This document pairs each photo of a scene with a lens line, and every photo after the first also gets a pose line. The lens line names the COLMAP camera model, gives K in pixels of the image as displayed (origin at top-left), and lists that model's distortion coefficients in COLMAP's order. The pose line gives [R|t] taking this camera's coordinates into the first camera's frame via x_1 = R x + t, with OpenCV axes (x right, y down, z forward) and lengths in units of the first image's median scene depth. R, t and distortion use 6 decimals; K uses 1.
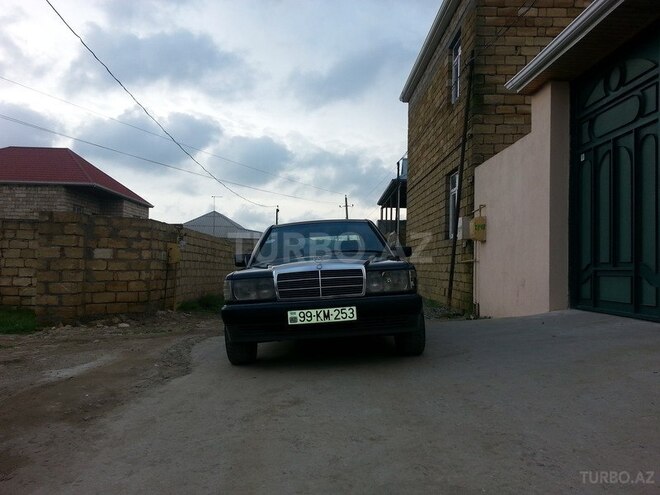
lens RADIAL K [[530.2, 0, 326.1], [0, 530.2, 250.7], [0, 0, 1]] dist [0.079582, -0.116227]
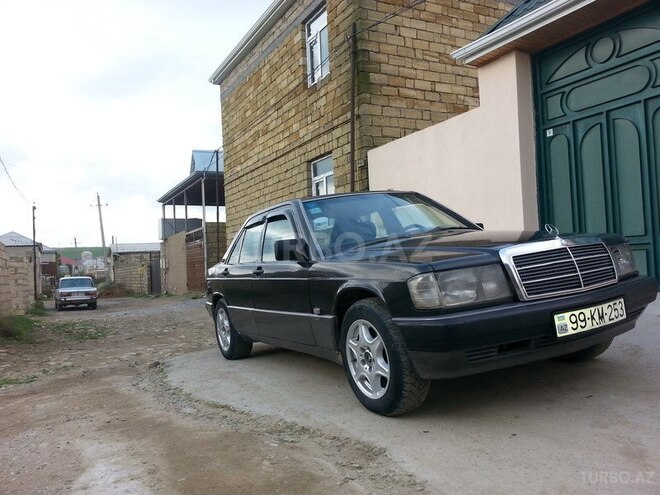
lens RADIAL K [[530.2, 0, 326.1], [0, 530.2, 250.7], [0, 0, 1]] dist [0.079582, -0.116227]
pose [[0.883225, -0.042524, 0.467017, -0.259763], [0.045182, 0.998964, 0.005512, 0.011399], [-0.466768, 0.016232, 0.884231, 0.259018]]
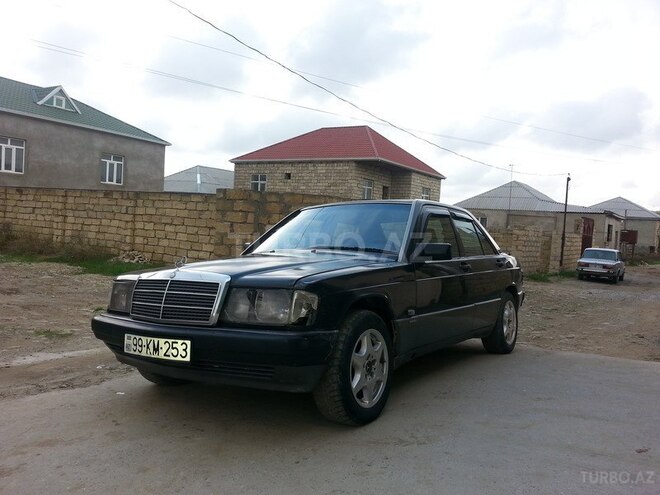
lens RADIAL K [[530.2, 0, 326.1], [0, 530.2, 250.7], [0, 0, 1]] dist [0.079582, -0.116227]
pose [[0.822181, 0.056167, -0.566448, 0.249279], [-0.024507, 0.997690, 0.063357, -0.022906], [0.568698, -0.038209, 0.821658, 0.250329]]
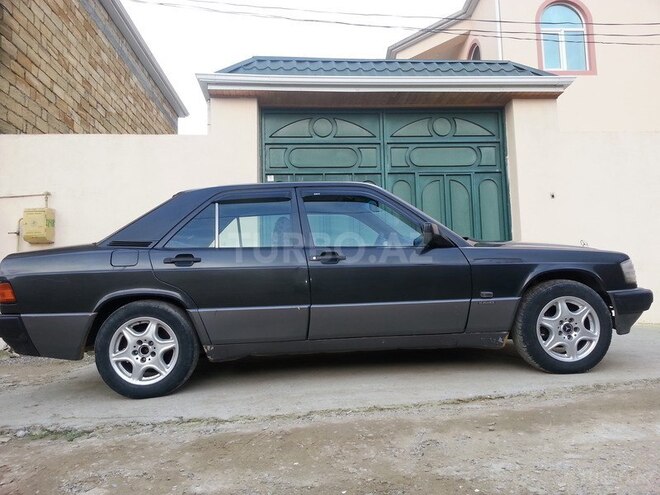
lens RADIAL K [[494.6, 0, 382.9], [0, 494.6, 247.5], [0, 0, 1]] dist [0.001335, -0.002850]
pose [[-0.074248, 0.094306, 0.992771, -0.421111], [-0.007483, 0.995438, -0.095119, 0.051023], [-0.997212, -0.014491, -0.073204, 0.644731]]
